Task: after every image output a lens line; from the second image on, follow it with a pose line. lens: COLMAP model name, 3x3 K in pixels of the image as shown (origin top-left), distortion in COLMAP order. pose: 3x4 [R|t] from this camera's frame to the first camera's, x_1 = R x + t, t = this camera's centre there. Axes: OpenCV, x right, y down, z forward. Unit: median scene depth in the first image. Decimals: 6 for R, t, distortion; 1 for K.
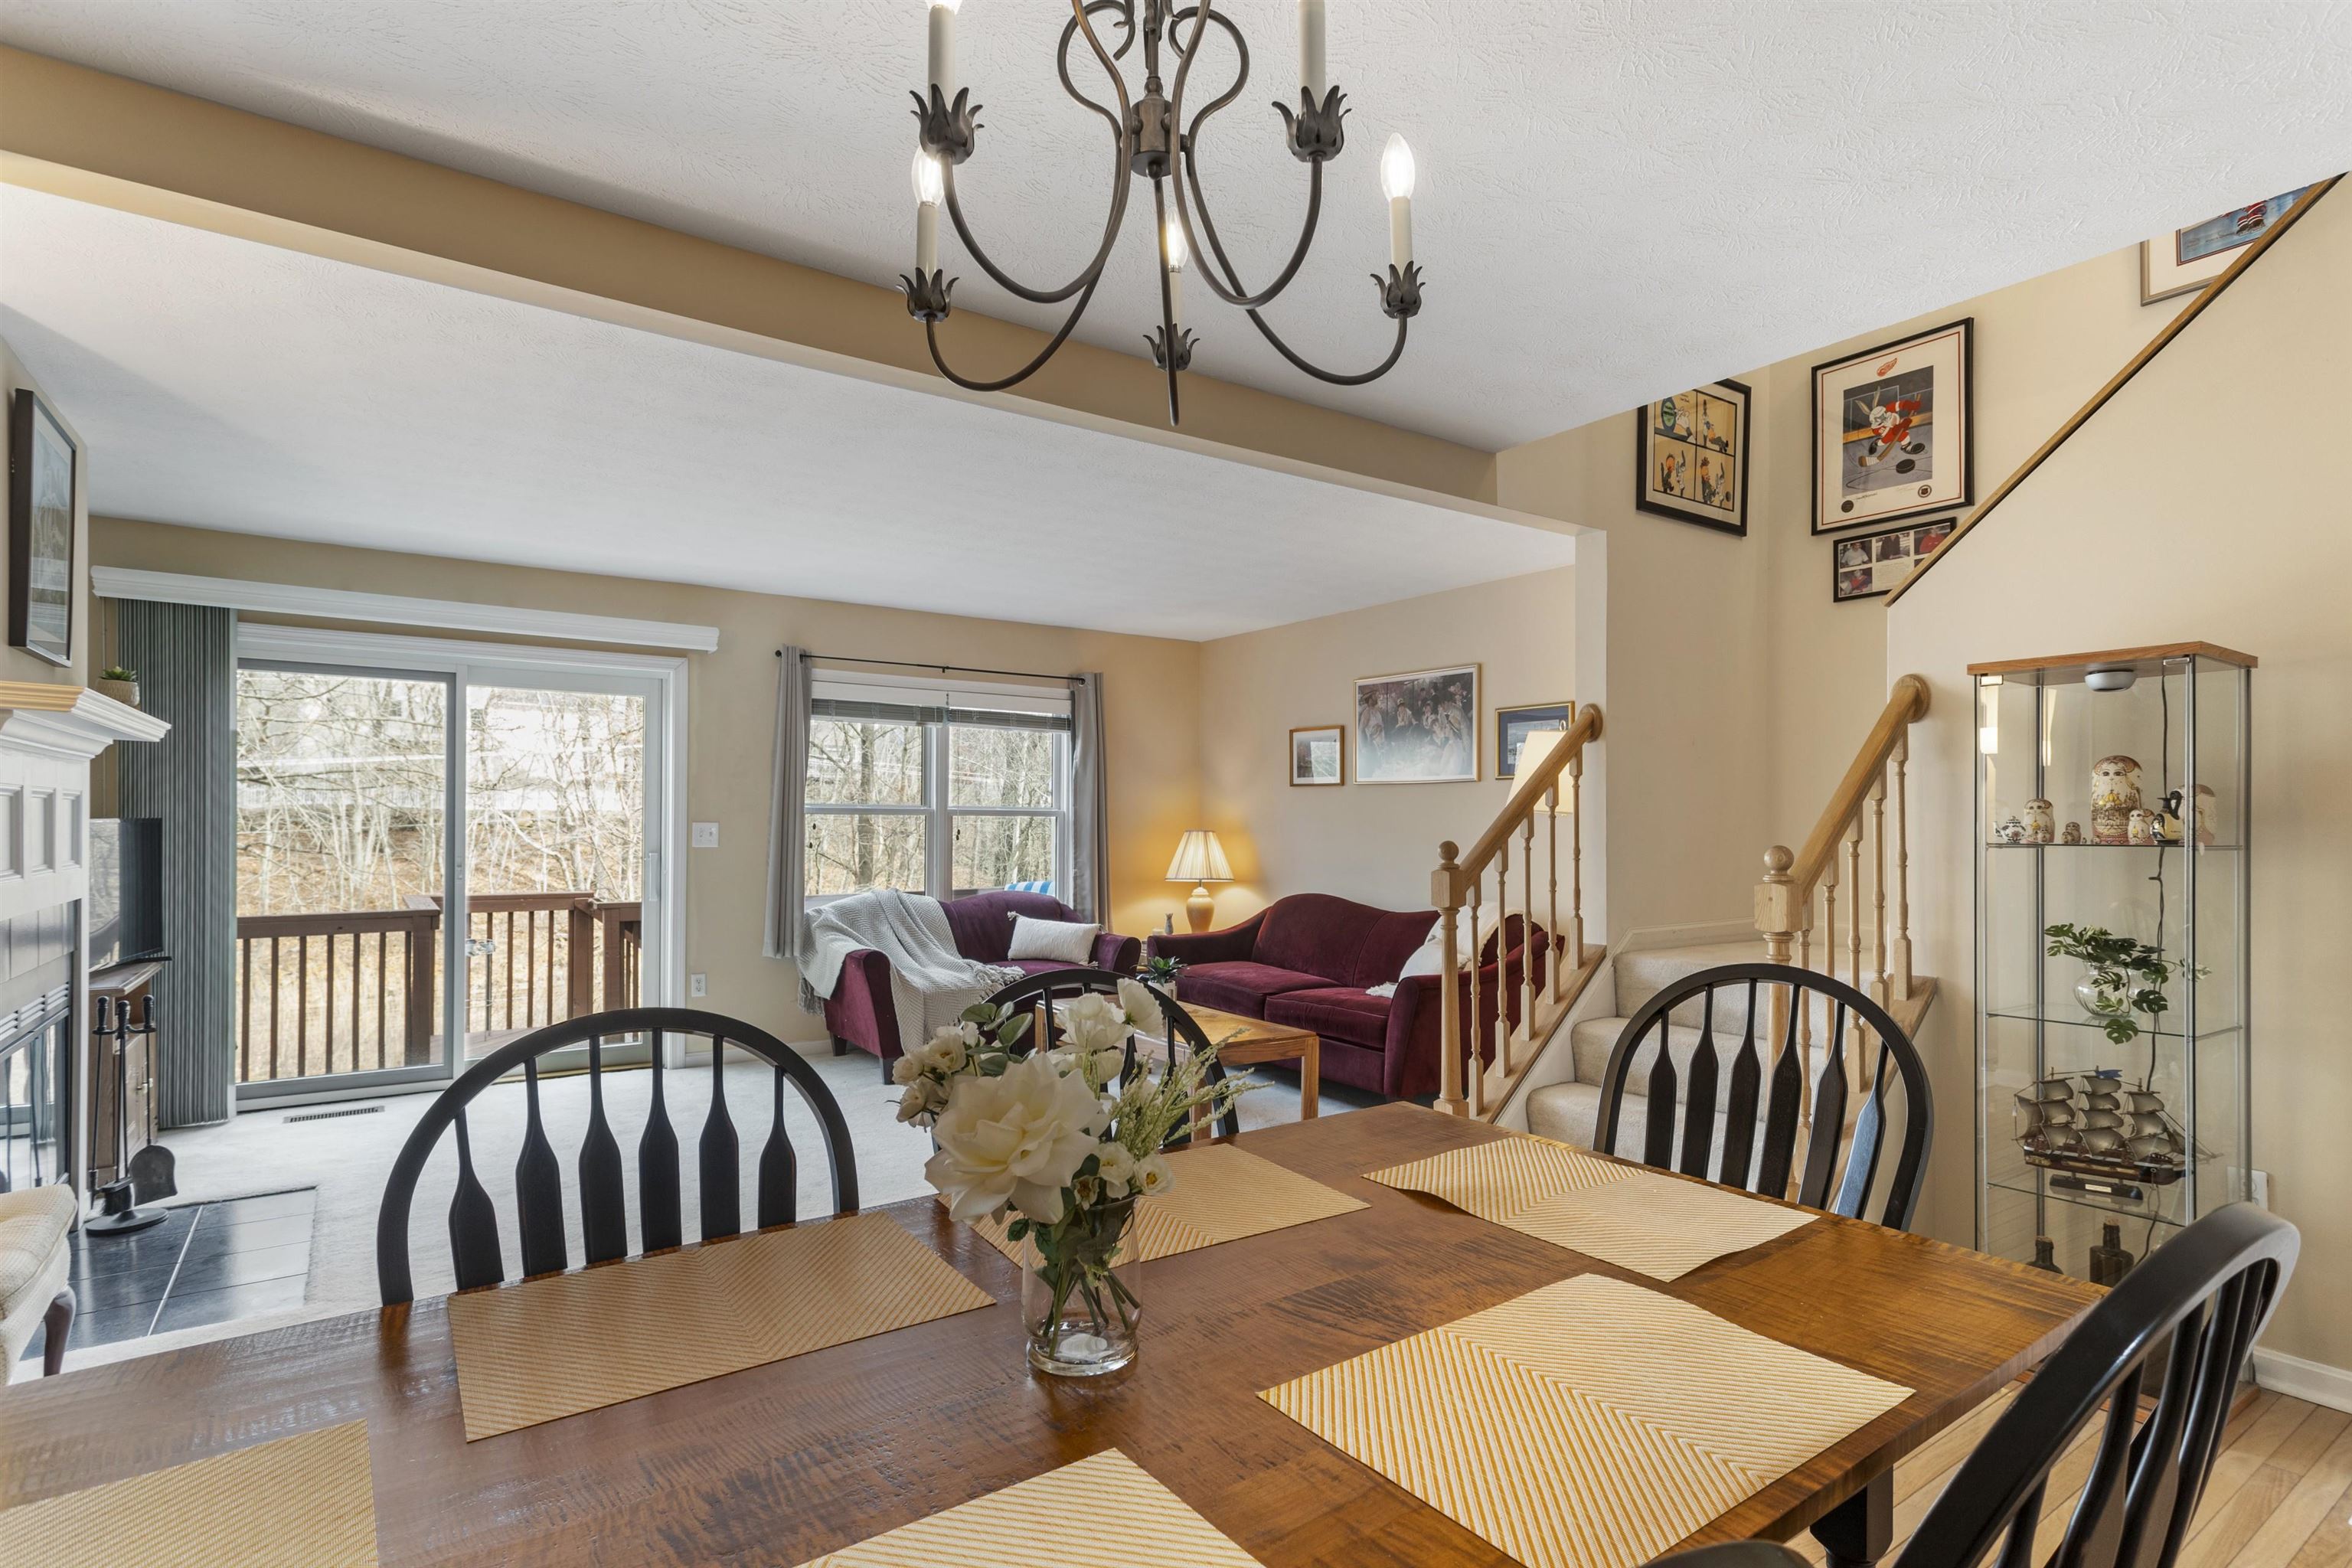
lens RADIAL K [[1146.9, 0, 1183.5], [0, 1146.9, 798.9], [0, 0, 1]] dist [0.003528, 0.001786]
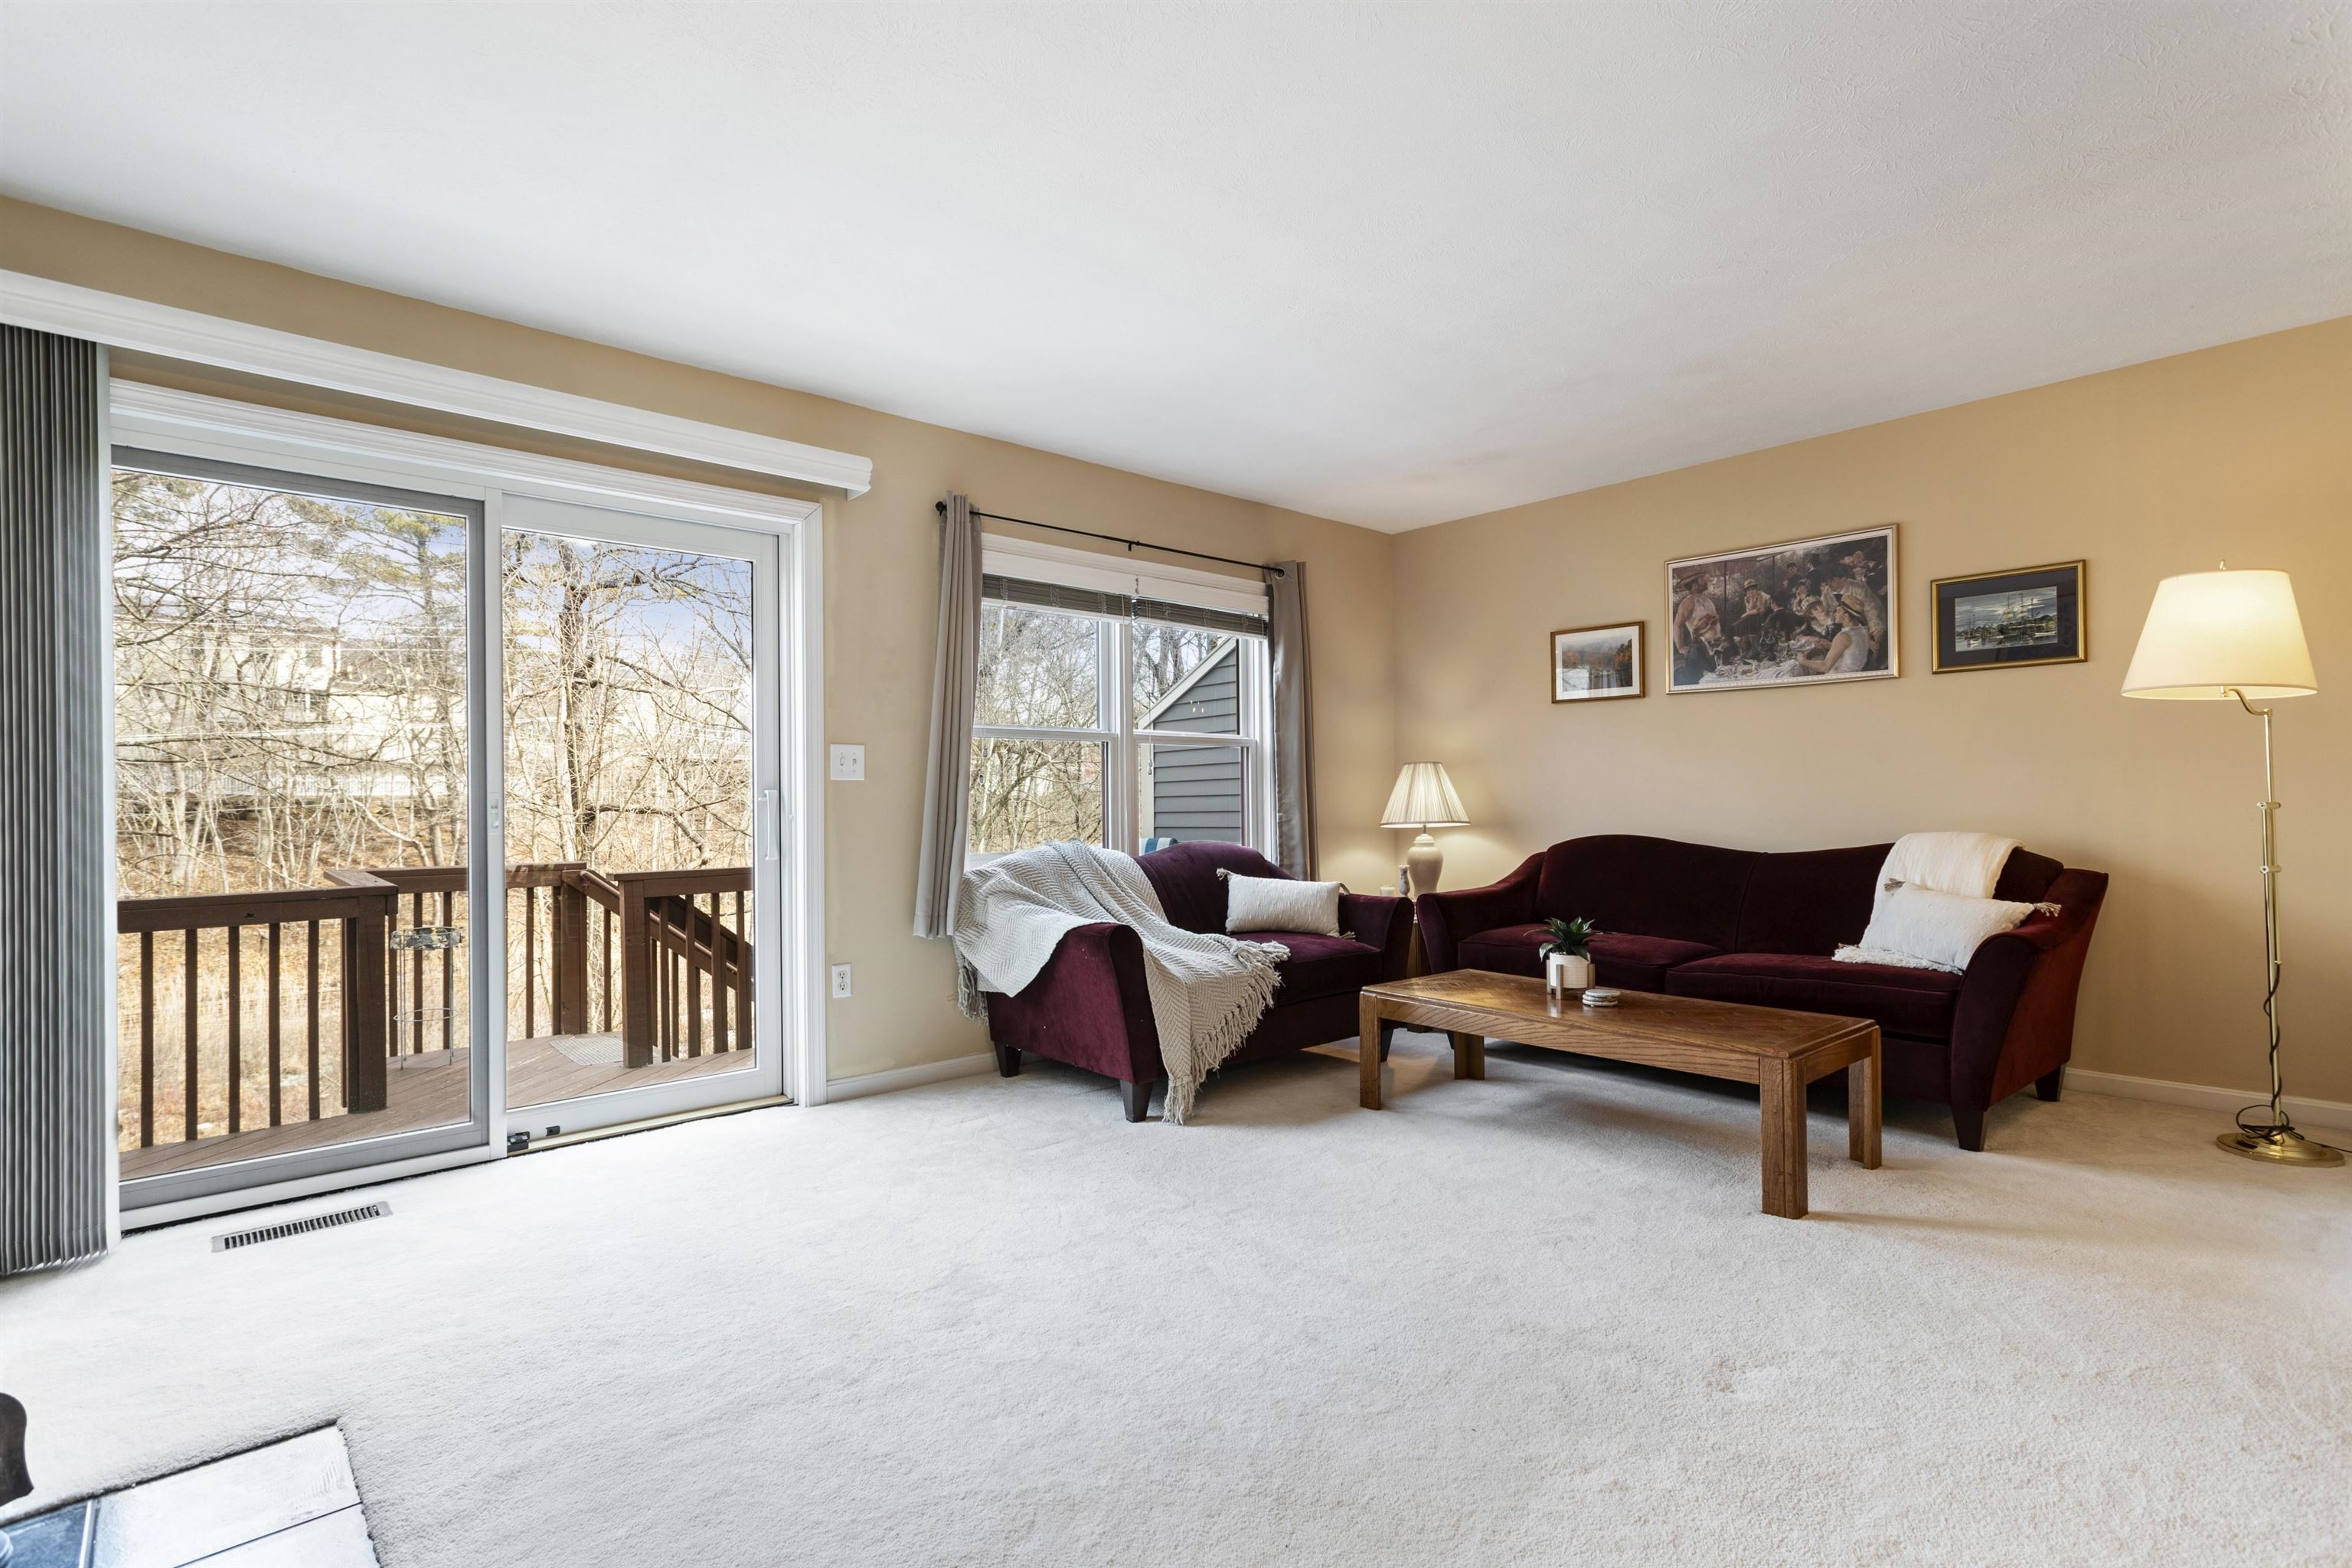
lens RADIAL K [[1146.9, 0, 1201.4], [0, 1146.9, 767.0], [0, 0, 1]] dist [0.003528, 0.001786]
pose [[0.990642, -0.012505, 0.135914, -0.283616], [0.013380, 0.999895, -0.005526, 0.038365], [-0.135830, 0.007293, 0.990705, 0.277106]]
